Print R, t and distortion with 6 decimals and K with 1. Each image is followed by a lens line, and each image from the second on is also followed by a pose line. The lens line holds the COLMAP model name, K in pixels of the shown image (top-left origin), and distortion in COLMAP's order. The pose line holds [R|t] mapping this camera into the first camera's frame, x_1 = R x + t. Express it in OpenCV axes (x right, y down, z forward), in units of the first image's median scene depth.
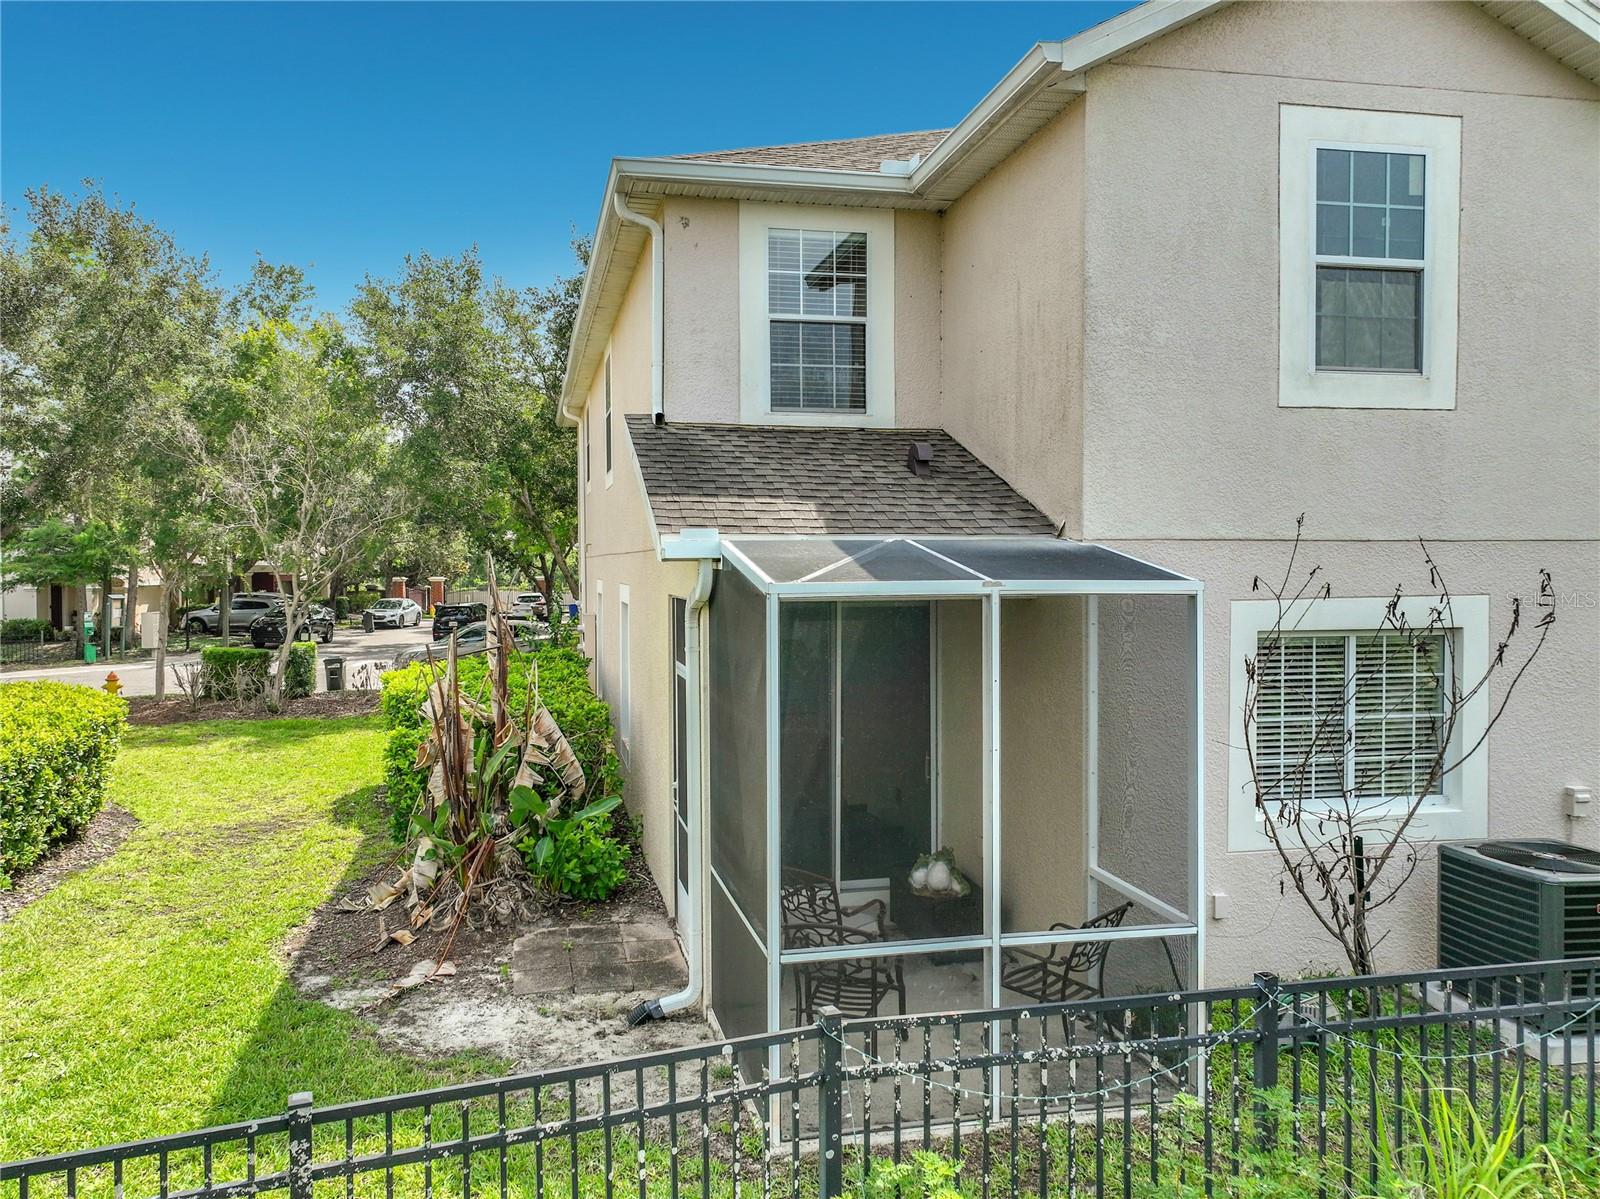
lens RADIAL K [[1112.4, 0, 767.6], [0, 1112.4, 574.0], [0, 0, 1]] dist [0.003766, 0.010174]
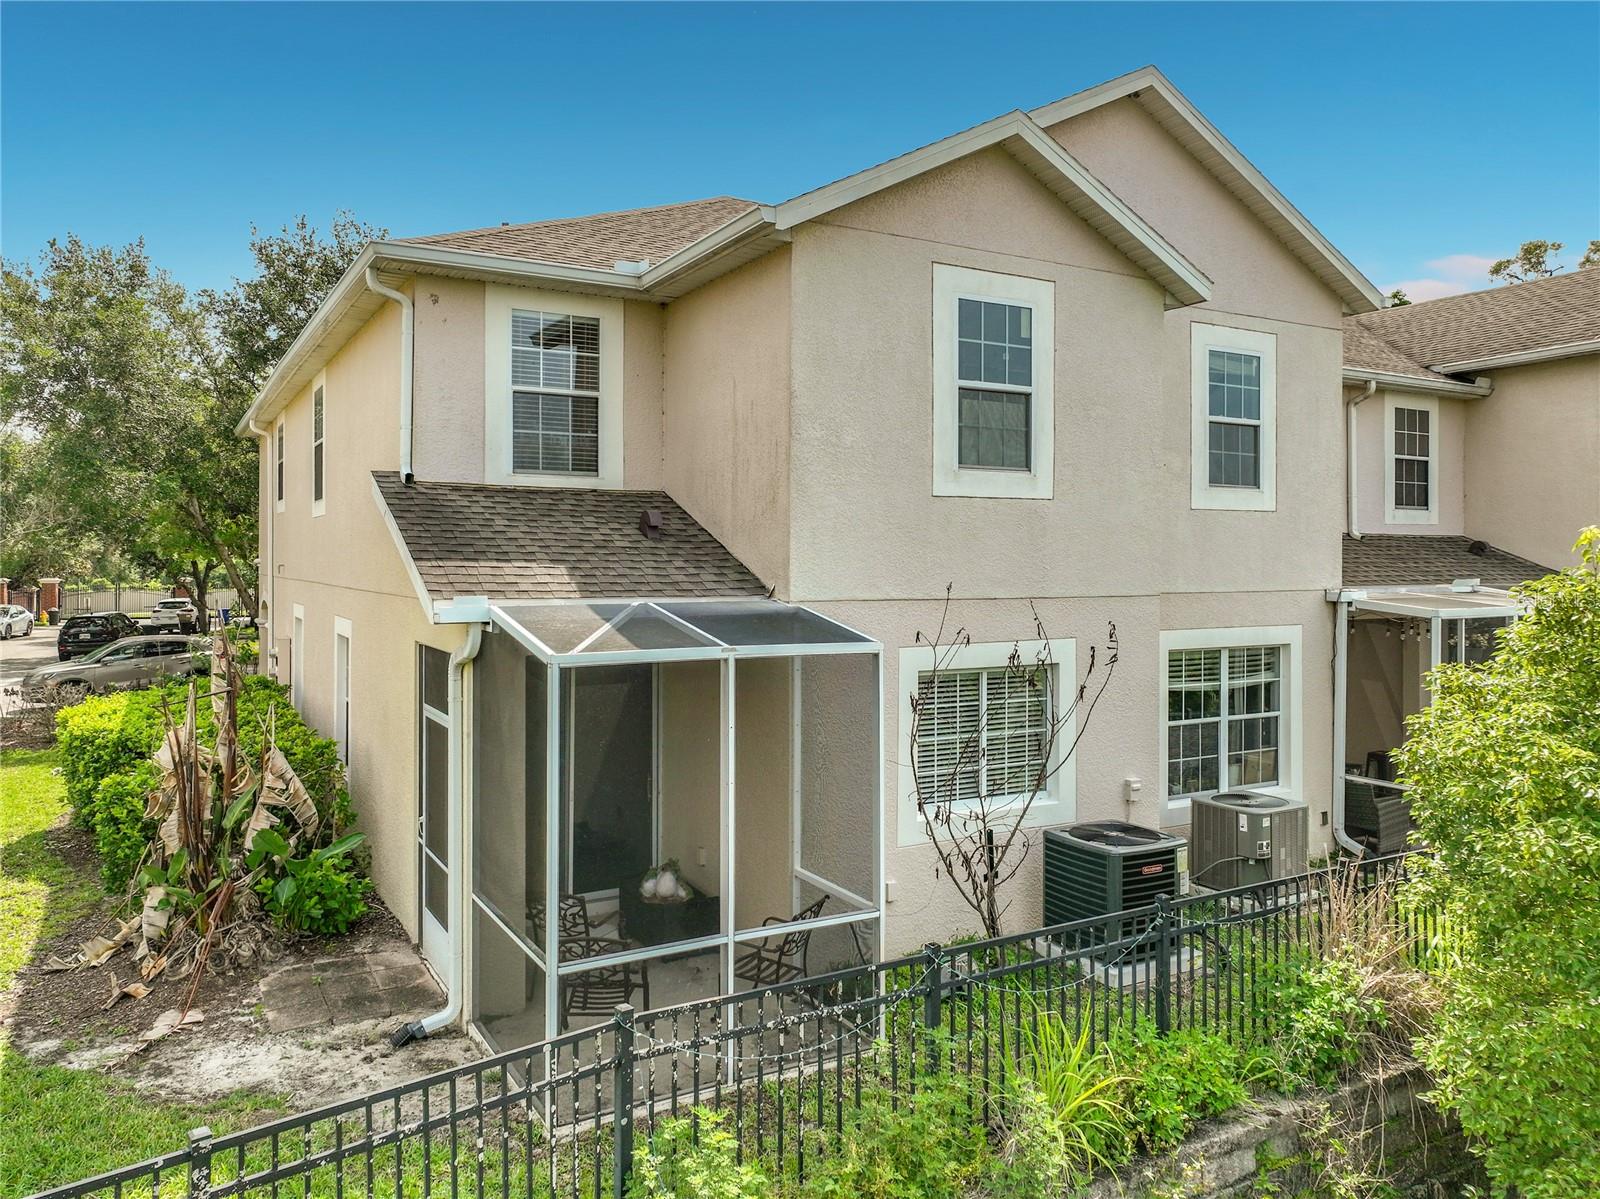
lens RADIAL K [[1106.1, 0, 774.1], [0, 1106.1, 531.3], [0, 0, 1]] dist [-0.001763, 0.016767]
pose [[0.954786, 0.012228, 0.297043, -0.094191], [-0.002300, 0.999428, -0.033748, -0.064231], [-0.297286, 0.031539, 0.954267, -0.161551]]
